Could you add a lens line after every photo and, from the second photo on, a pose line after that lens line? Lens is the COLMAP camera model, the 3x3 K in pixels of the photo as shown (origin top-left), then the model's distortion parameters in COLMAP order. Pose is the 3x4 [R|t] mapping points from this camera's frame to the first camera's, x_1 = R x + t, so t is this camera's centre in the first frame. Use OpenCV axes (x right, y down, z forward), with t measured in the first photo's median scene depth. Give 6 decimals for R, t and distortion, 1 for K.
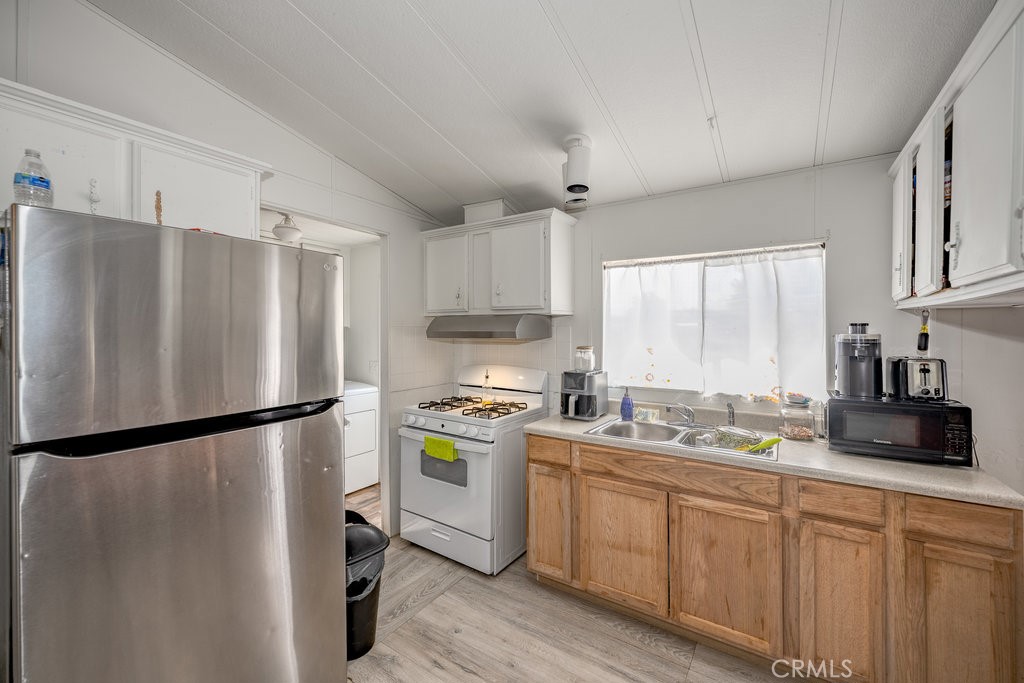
lens RADIAL K [[410.8, 0, 518.1], [0, 410.8, 331.0], [0, 0, 1]] dist [0.001709, 0.000210]
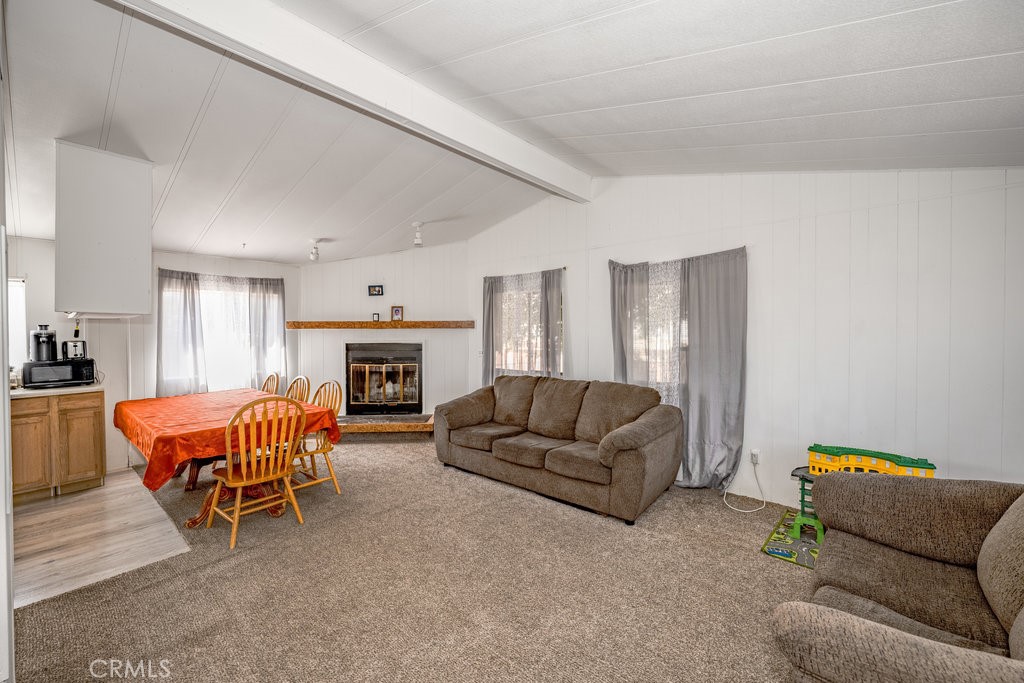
lens RADIAL K [[410.8, 0, 518.1], [0, 410.8, 331.0], [0, 0, 1]] dist [0.001709, 0.000210]
pose [[0.129159, -0.001453, 0.991623, -0.718125], [0.006123, 0.999981, 0.000668, 0.019078], [-0.991605, 0.005985, 0.129166, -1.288939]]
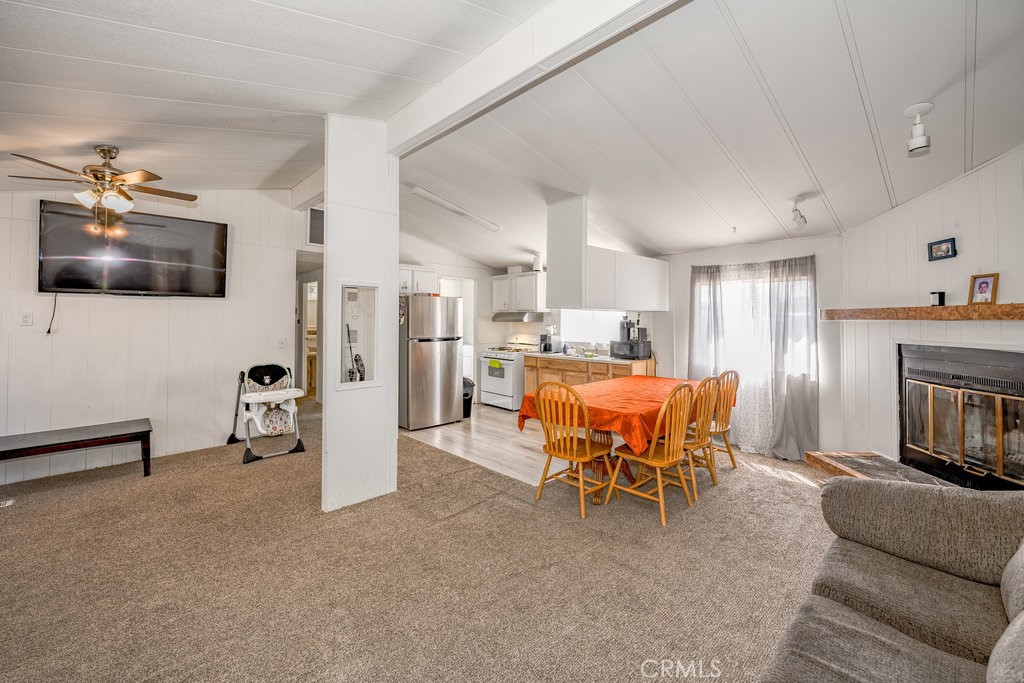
lens RADIAL K [[420.4, 0, 515.3], [0, 420.4, 315.6], [0, 0, 1]] dist [0.001796, 0.000355]
pose [[0.973495, 0.004152, -0.228672, 0.618440], [-0.007057, 0.999904, -0.011889, 0.012328], [0.228601, 0.013187, 0.973431, -1.784437]]
